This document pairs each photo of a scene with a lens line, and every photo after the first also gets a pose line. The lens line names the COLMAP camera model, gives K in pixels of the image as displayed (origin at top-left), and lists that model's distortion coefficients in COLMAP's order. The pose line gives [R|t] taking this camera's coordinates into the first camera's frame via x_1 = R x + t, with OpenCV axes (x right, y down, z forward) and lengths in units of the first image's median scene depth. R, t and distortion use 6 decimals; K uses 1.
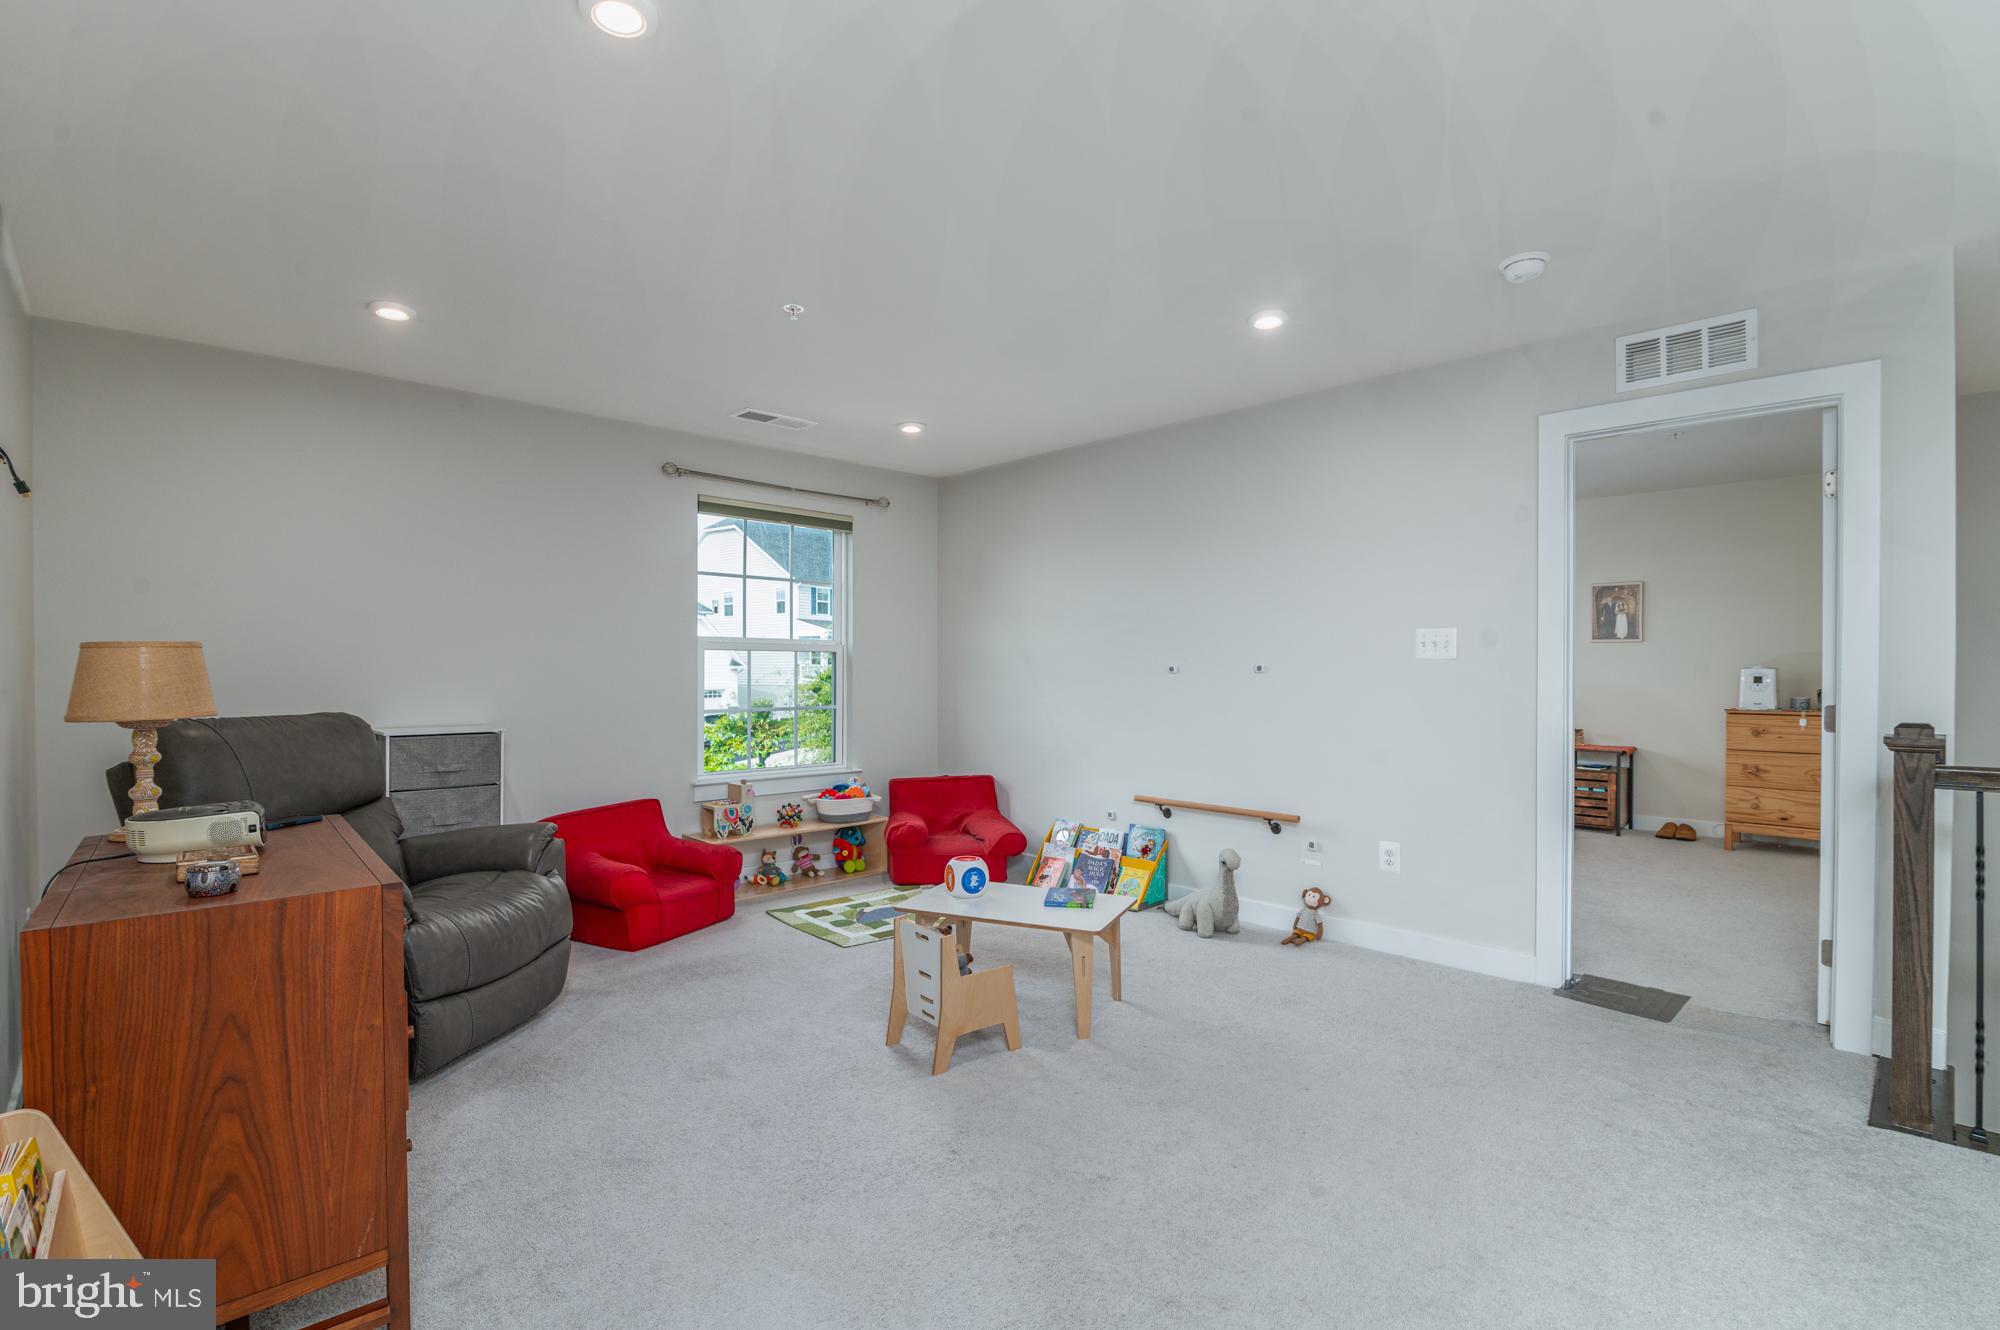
lens RADIAL K [[920.9, 0, 998.8], [0, 920.9, 672.7], [0, 0, 1]] dist [-0.006829, 0.001743]
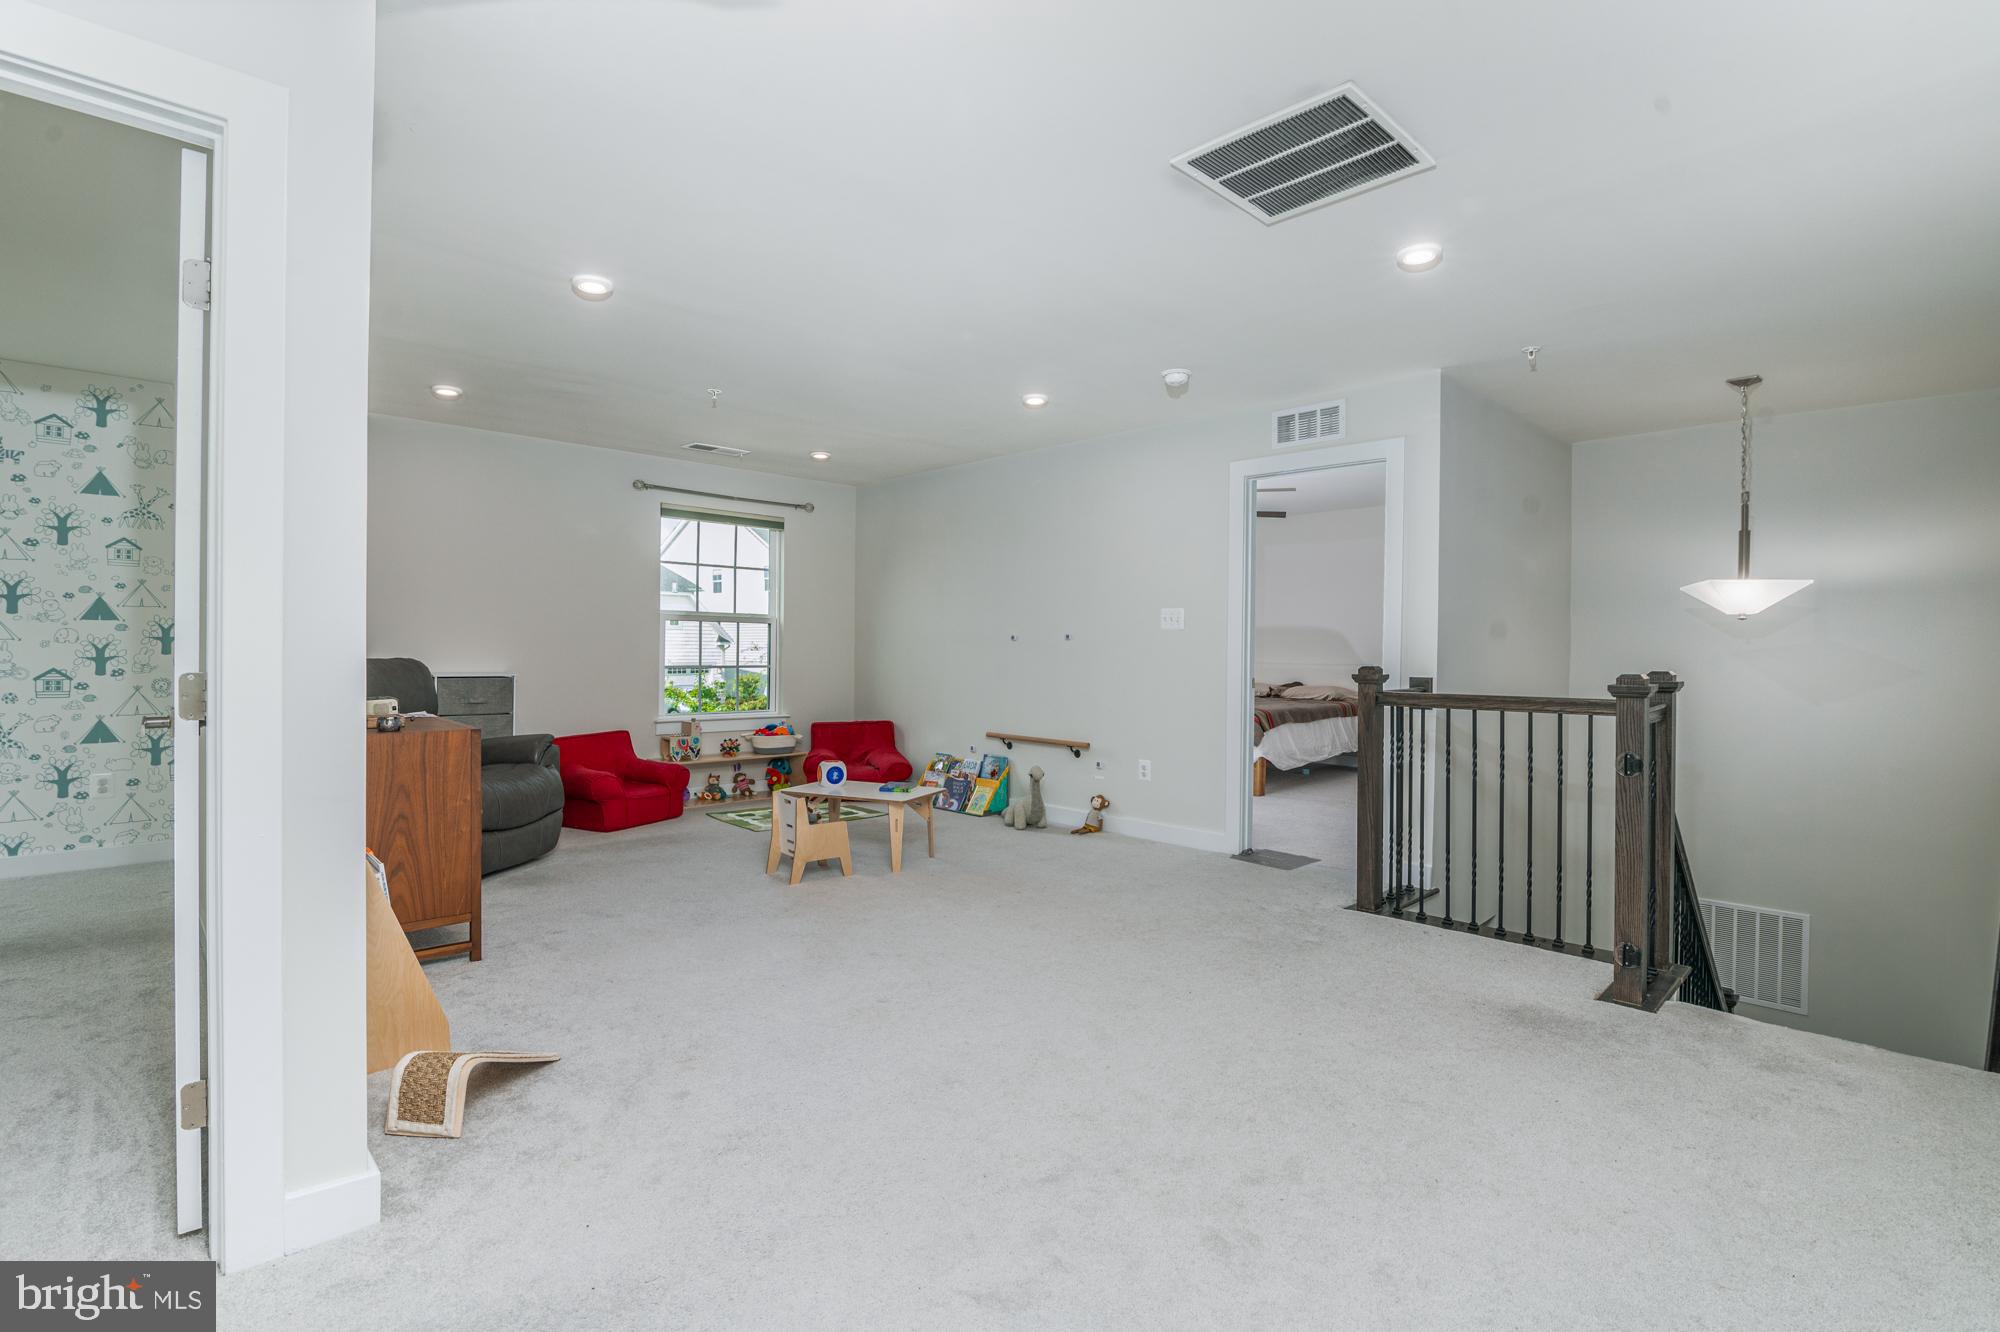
lens RADIAL K [[920.9, 0, 986.1], [0, 920.9, 654.2], [0, 0, 1]] dist [-0.006829, 0.001743]
pose [[0.999953, 0.008833, -0.003930, 0.179554], [-0.008824, 0.999959, 0.002238, 0.020738], [0.003950, -0.002203, 0.999990, -0.391521]]
